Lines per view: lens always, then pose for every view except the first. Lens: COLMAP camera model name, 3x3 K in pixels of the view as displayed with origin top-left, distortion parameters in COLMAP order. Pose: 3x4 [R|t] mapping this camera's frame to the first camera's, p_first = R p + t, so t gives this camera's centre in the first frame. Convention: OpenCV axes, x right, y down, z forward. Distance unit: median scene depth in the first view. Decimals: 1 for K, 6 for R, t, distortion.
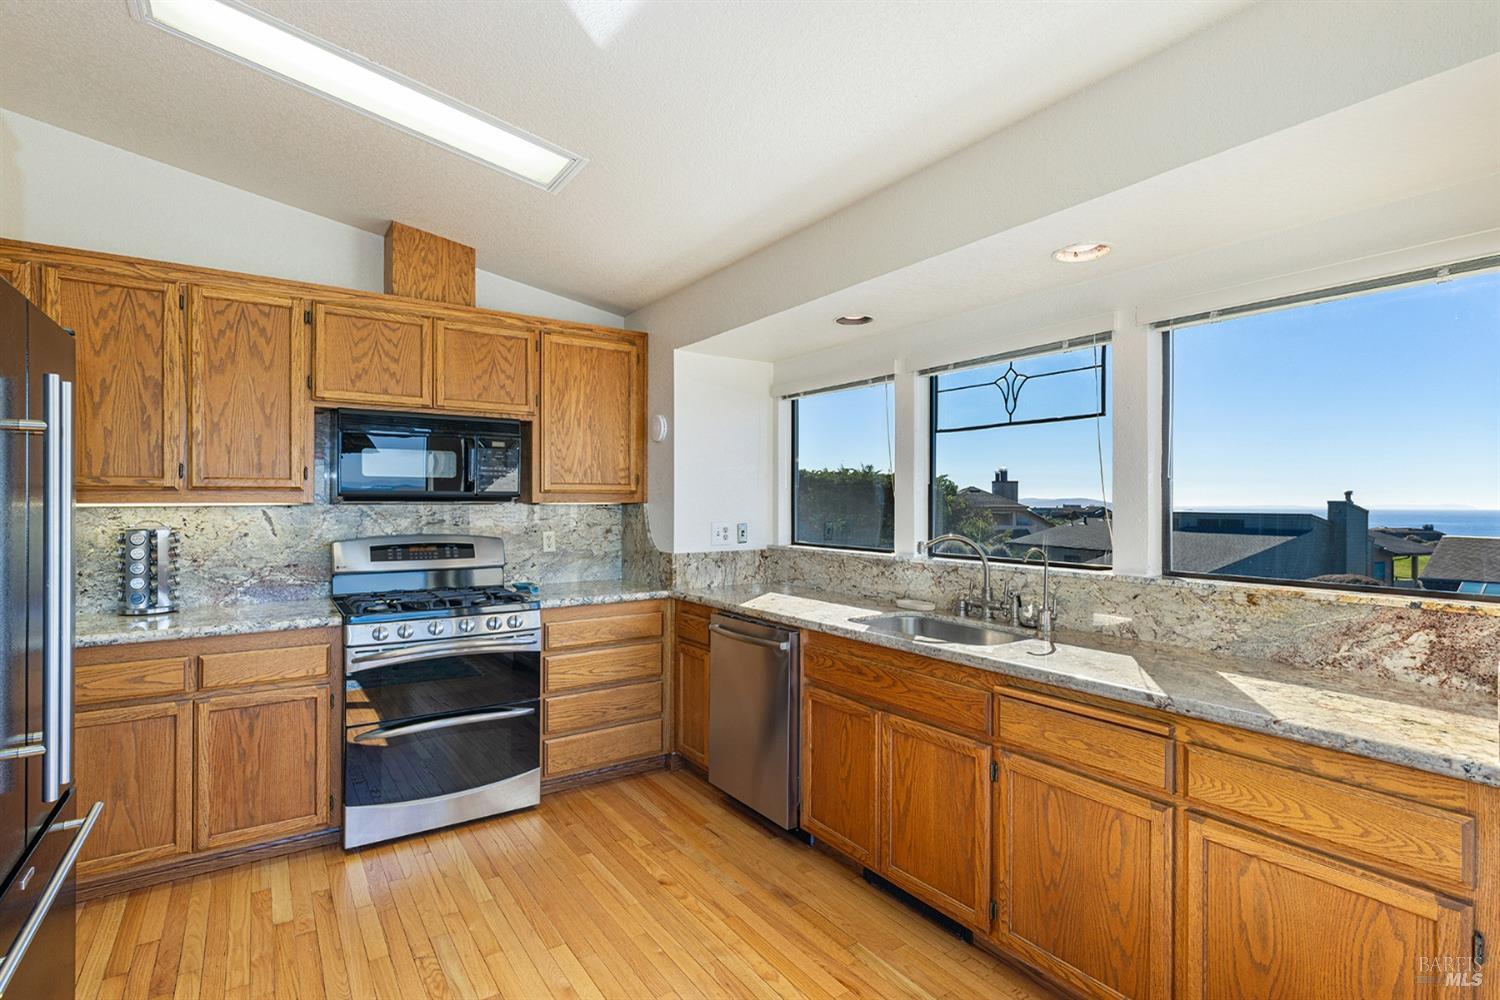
lens RADIAL K [[722.7, 0, 752.8], [0, 722.7, 504.6], [0, 0, 1]] dist [0.000280, -0.000255]
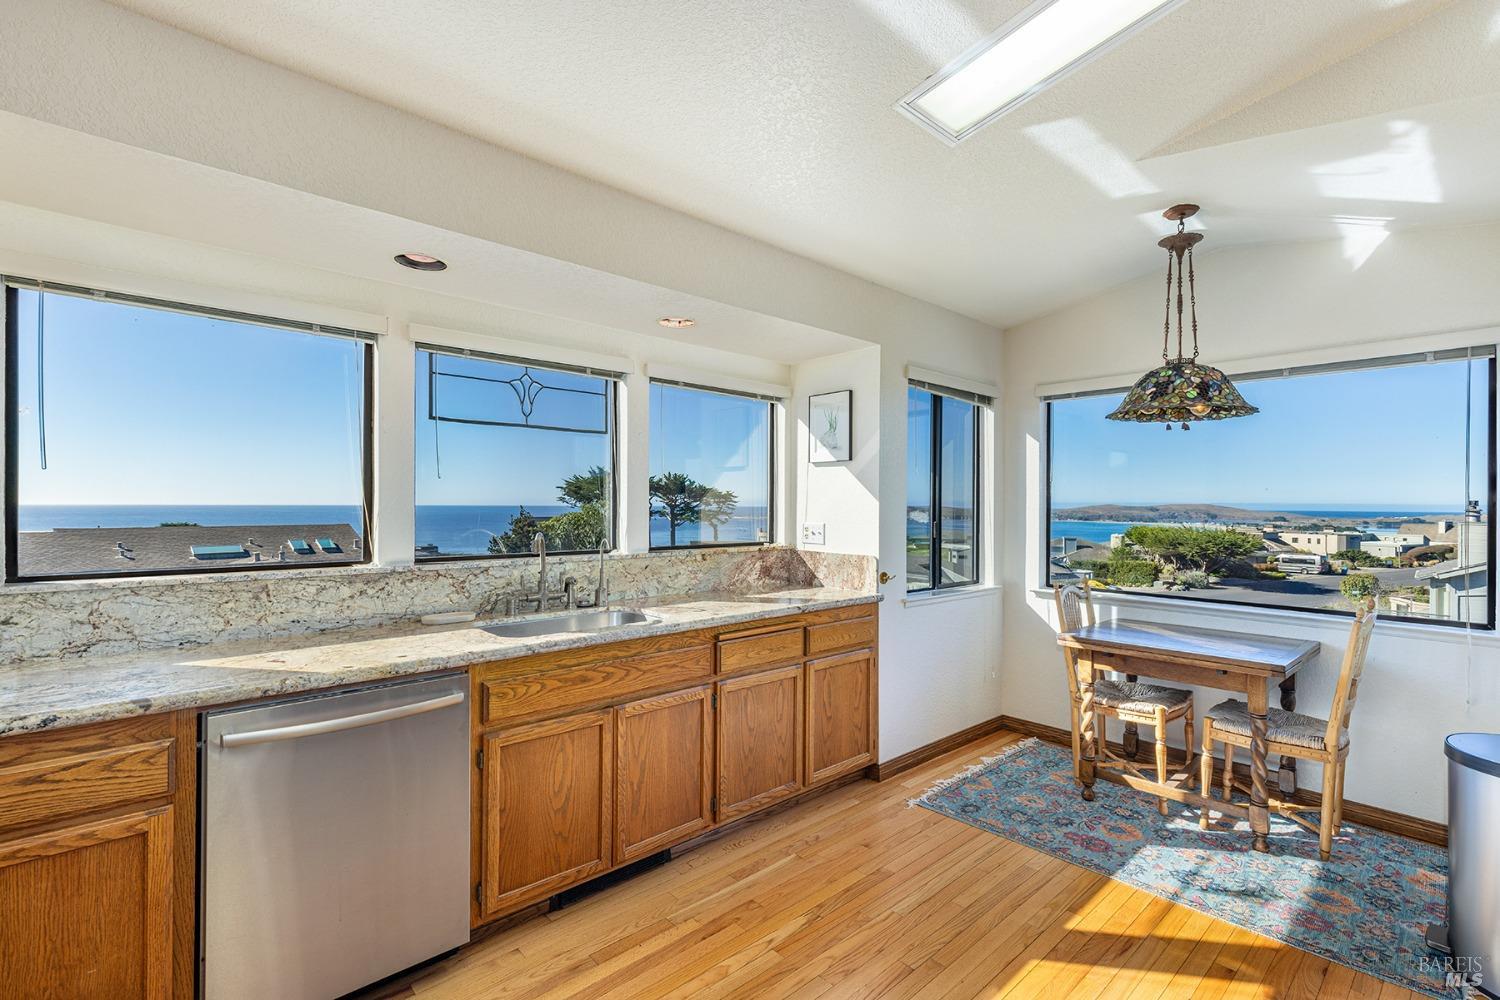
lens RADIAL K [[685.8, 0, 753.1], [0, 685.8, 504.3], [0, 0, 1]] dist [0.010050, -0.002578]
pose [[-0.142793, -0.004697, 0.989741, -0.843869], [-0.004542, 0.999981, 0.004091, -0.002550], [-0.989742, -0.003911, -0.142812, 0.997266]]
